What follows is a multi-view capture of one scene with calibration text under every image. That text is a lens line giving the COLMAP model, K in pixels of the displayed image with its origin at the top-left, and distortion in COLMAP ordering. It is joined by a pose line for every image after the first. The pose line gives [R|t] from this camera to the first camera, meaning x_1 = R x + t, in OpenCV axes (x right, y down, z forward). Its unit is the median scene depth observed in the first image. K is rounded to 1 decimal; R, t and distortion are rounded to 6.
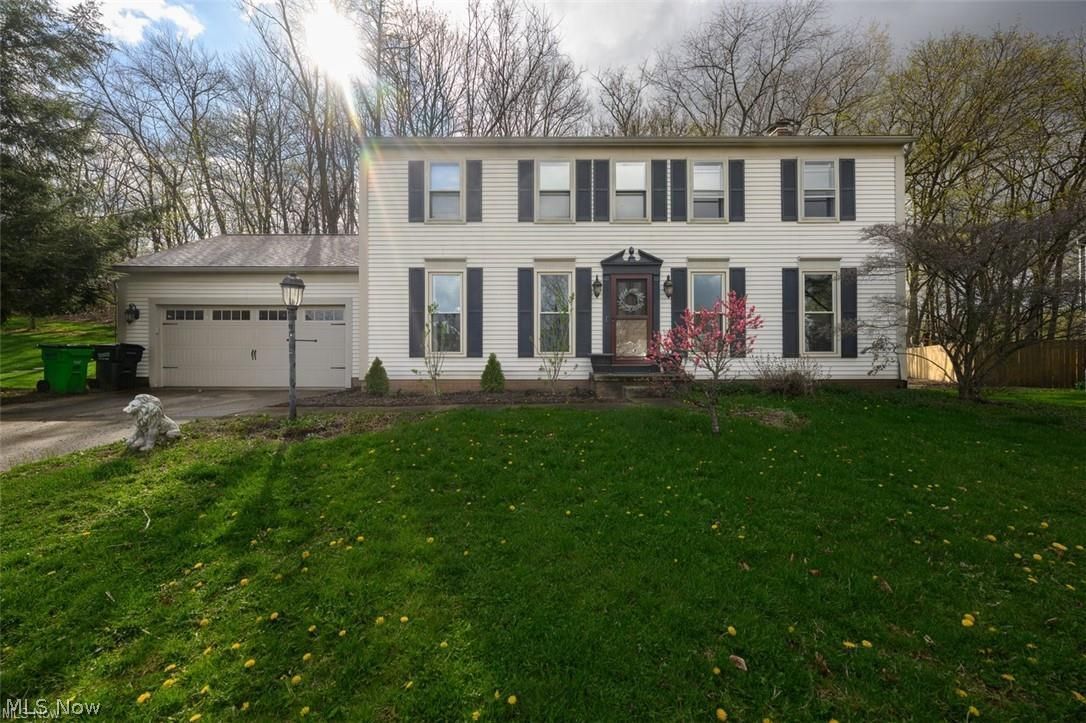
lens RADIAL K [[429.1, 0, 541.1], [0, 429.1, 363.0], [0, 0, 1]] dist [0.000053, -0.000218]
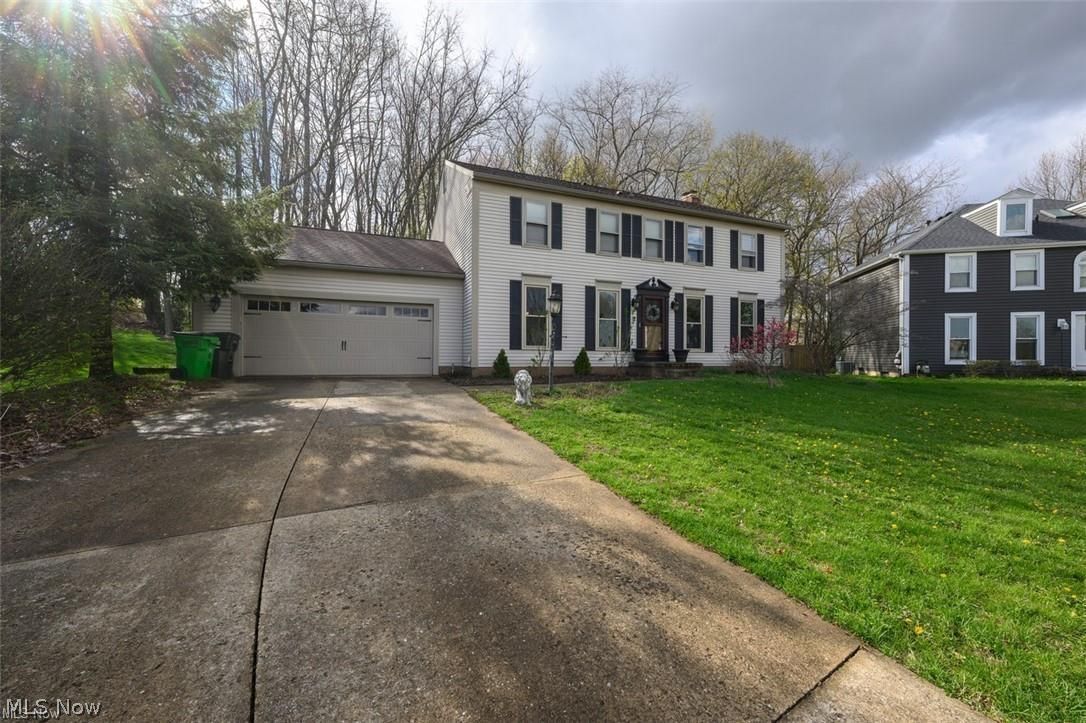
lens RADIAL K [[429.1, 0, 548.3], [0, 429.1, 361.7], [0, 0, 1]] dist [0.000053, -0.000218]
pose [[0.921969, 0.001898, 0.387258, -0.693433], [-0.002980, 0.999993, 0.002193, 0.018852], [-0.387252, -0.003176, 0.921969, -0.220437]]
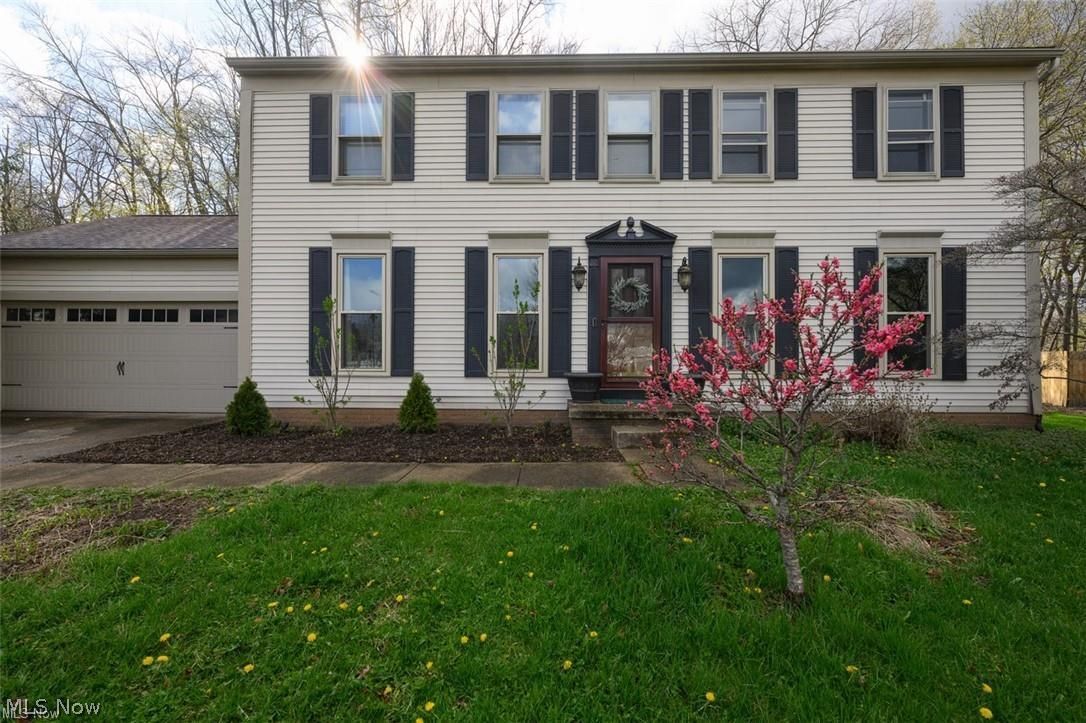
lens RADIAL K [[429.1, 0, 546.3], [0, 429.1, 362.8], [0, 0, 1]] dist [0.000053, -0.000218]
pose [[0.999683, 0.005814, -0.024504, 0.094287], [-0.005966, 0.999964, -0.006111, -0.032236], [0.024468, 0.006256, 0.999681, 0.312905]]
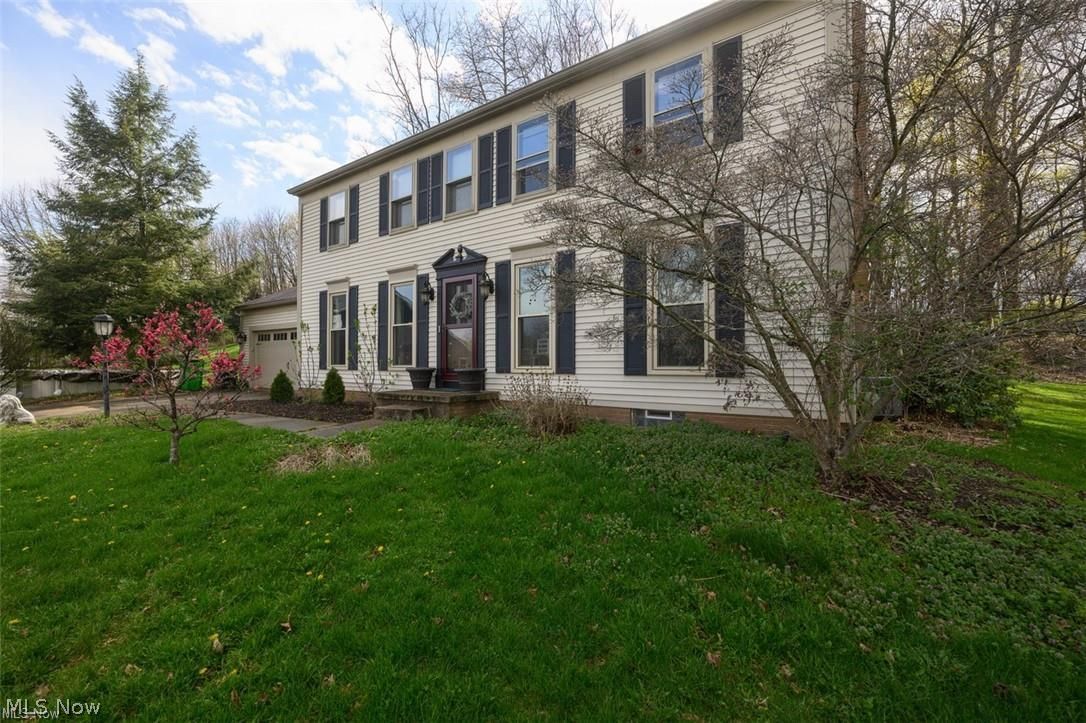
lens RADIAL K [[476.1, 0, 520.7], [0, 476.1, 357.8], [0, 0, 1]] dist [0.002545, 0.000394]
pose [[0.795771, -0.005577, -0.605572, 0.890628], [-0.000695, 0.999949, -0.010122, -0.031214], [0.605598, 0.008476, 0.795726, 0.308224]]
